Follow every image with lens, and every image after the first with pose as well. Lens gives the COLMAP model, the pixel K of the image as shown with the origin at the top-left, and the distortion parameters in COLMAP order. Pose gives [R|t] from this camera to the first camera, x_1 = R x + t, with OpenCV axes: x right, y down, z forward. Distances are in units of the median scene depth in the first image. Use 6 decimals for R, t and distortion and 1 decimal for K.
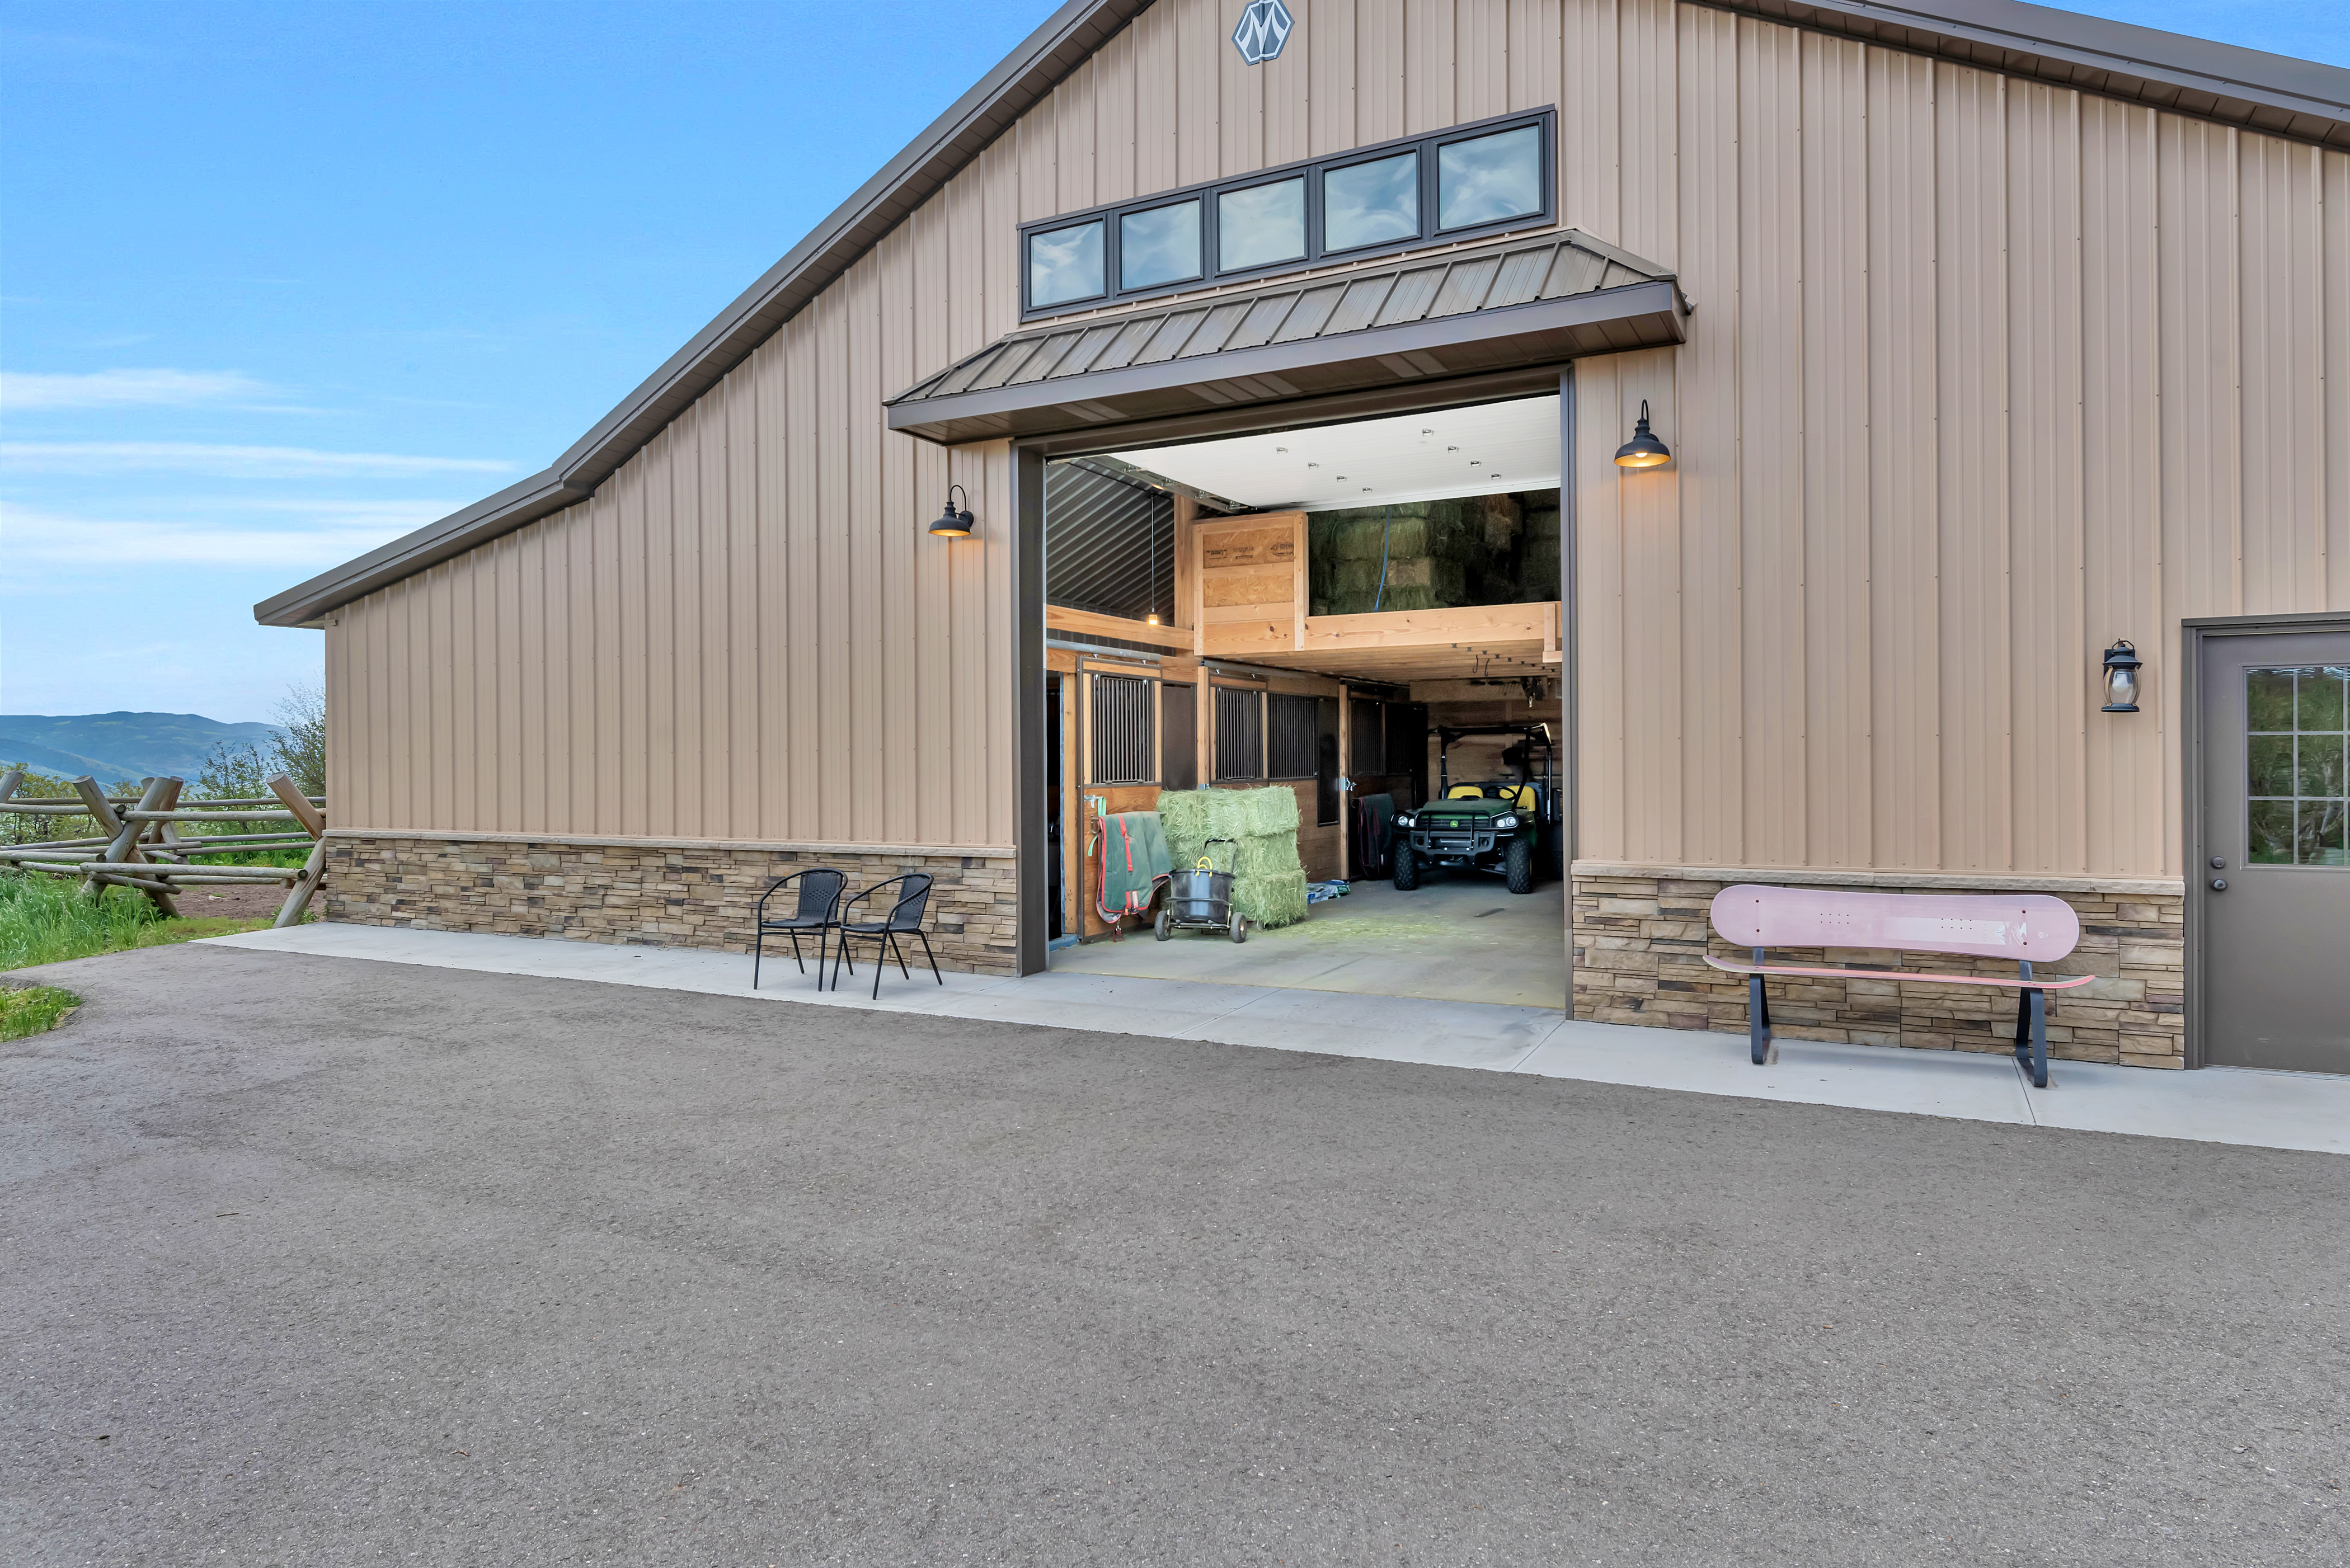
lens RADIAL K [[1381.2, 0, 1196.1], [0, 1381.2, 775.2], [0, 0, 1]] dist [-0.009317, -0.000976]
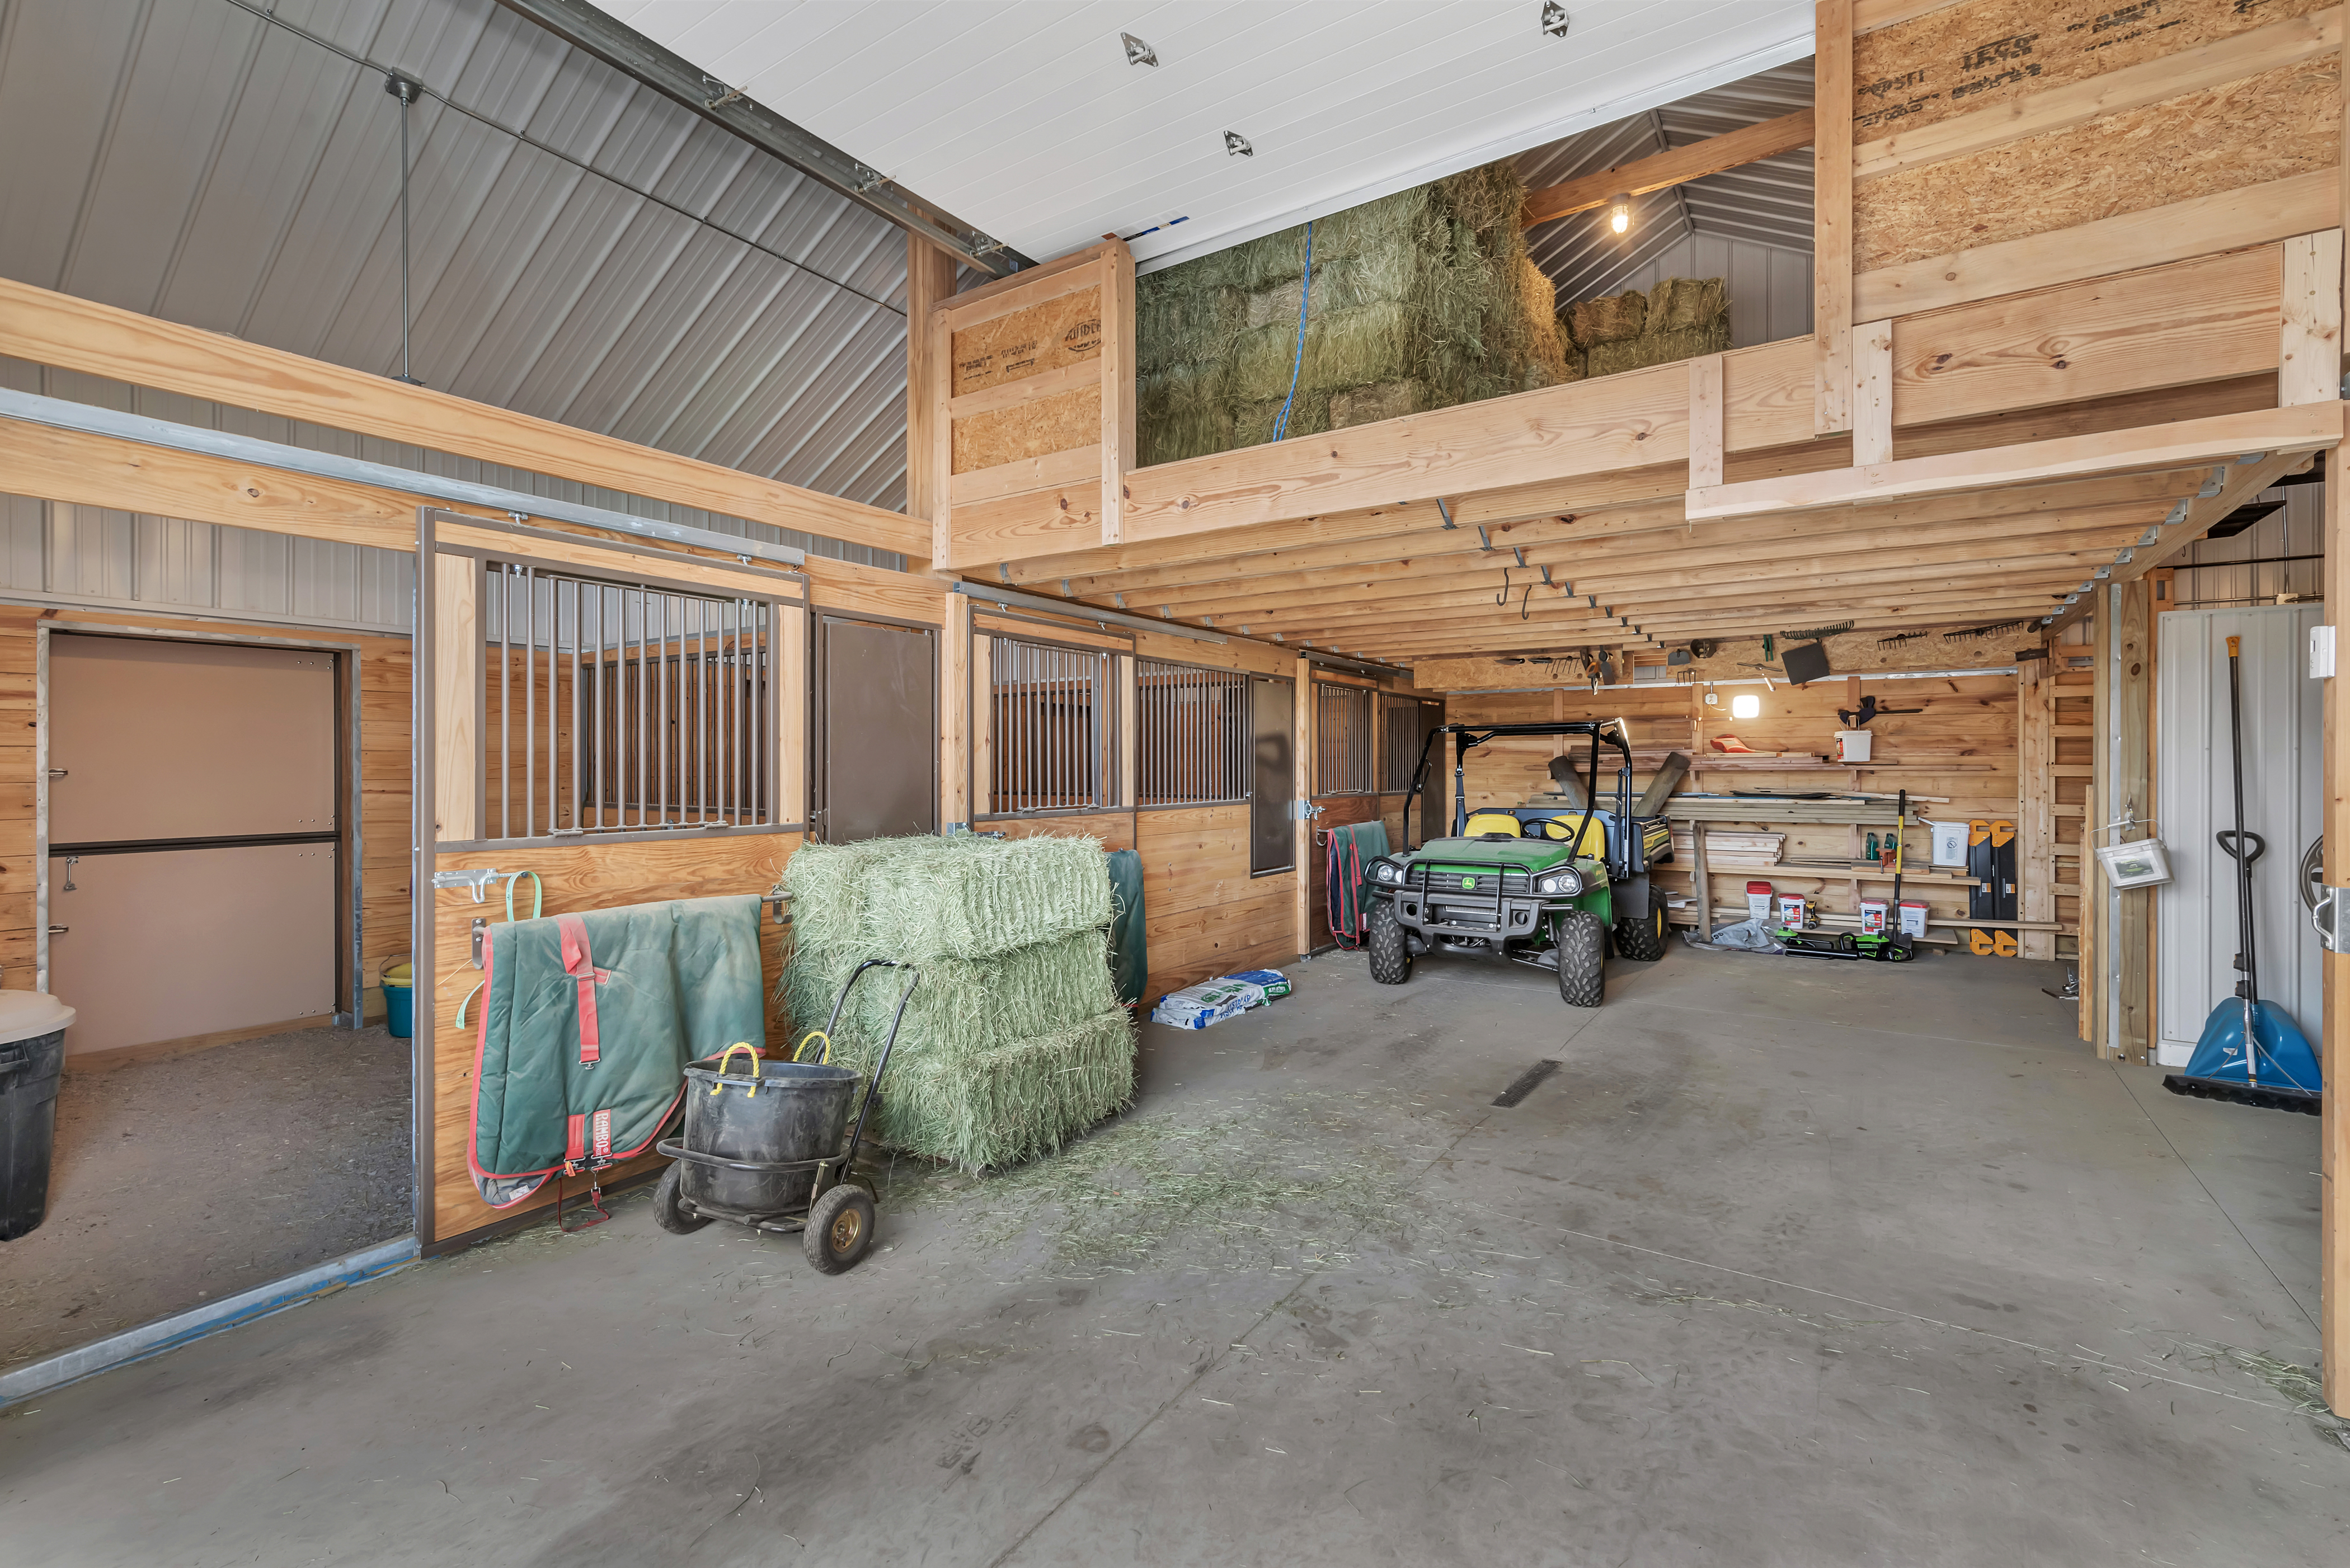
lens RADIAL K [[1035.9, 0, 1183.5], [0, 1035.9, 772.5], [0, 0, 1]] dist [0.003198, -0.000086]
pose [[0.993445, 0.009503, -0.113912, 0.115351], [-0.009708, 0.999952, -0.001247, -0.010752], [0.113895, 0.002345, 0.993490, 0.542126]]
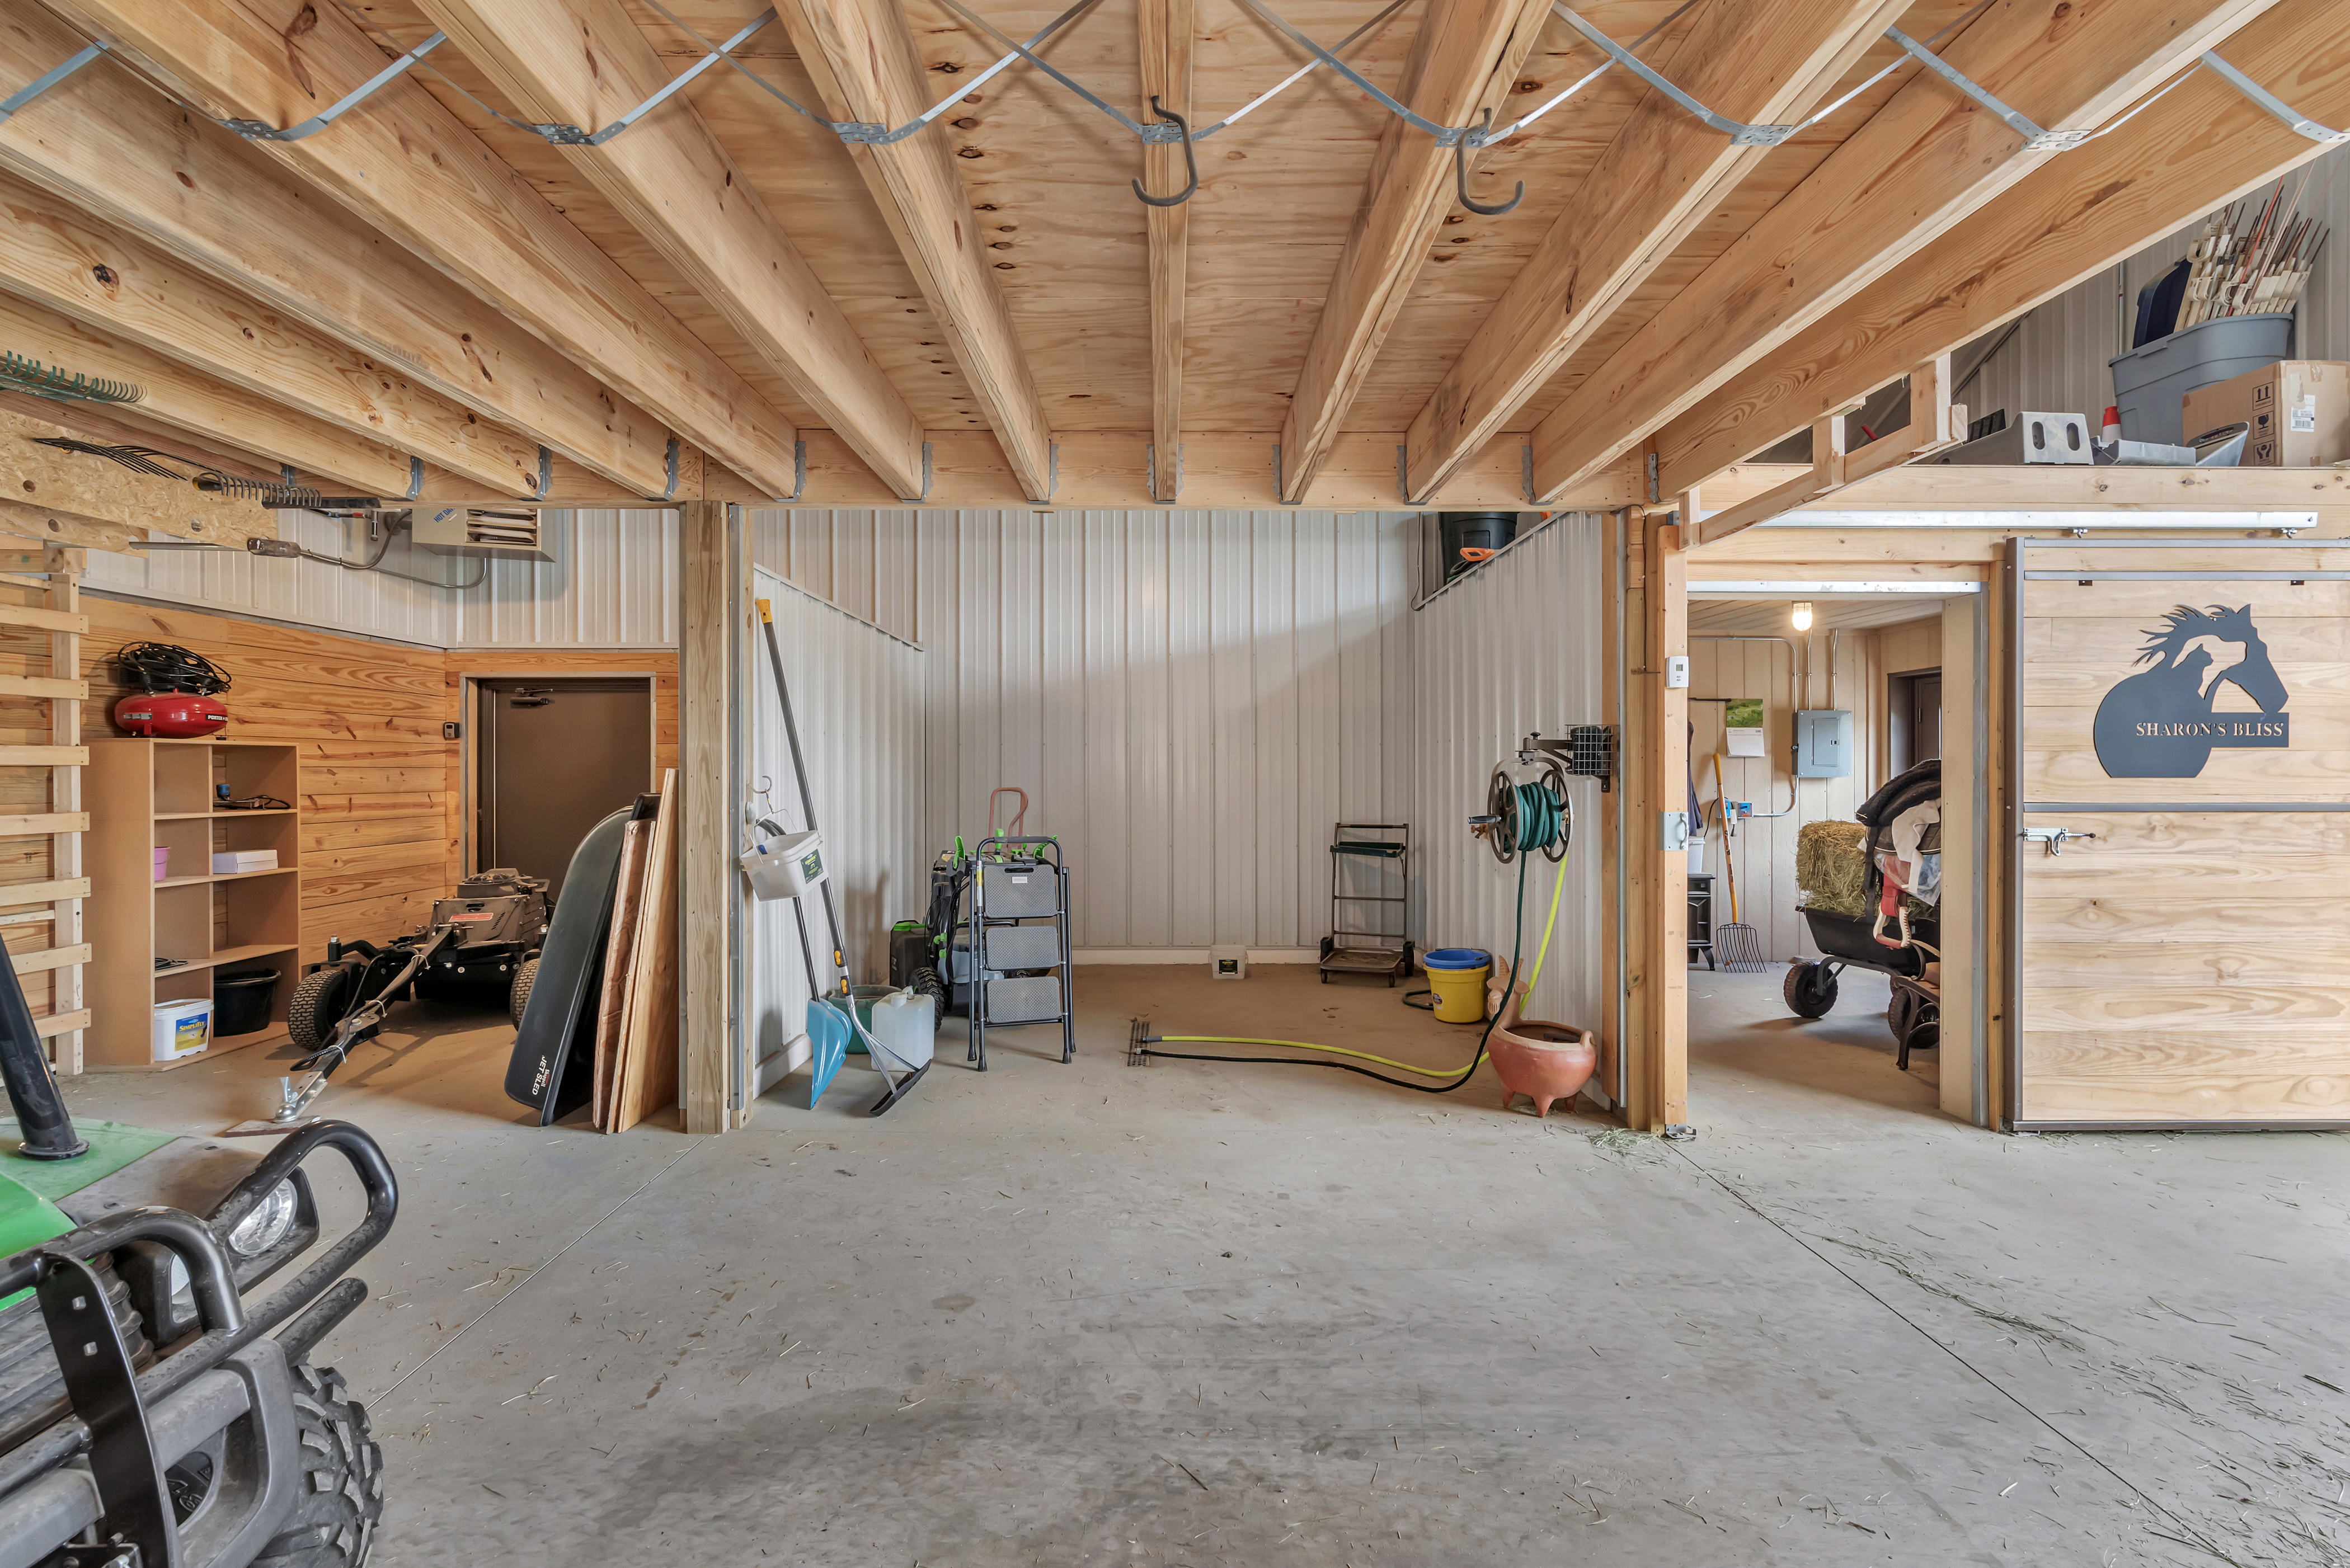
lens RADIAL K [[1035.9, 0, 1171.2], [0, 1035.9, 766.3], [0, 0, 1]] dist [0.003198, -0.000086]
pose [[-0.467952, 0.010411, 0.883692, 0.097382], [0.012954, 0.999904, -0.004921, -0.007500], [-0.883659, 0.009144, -0.468042, 0.960397]]
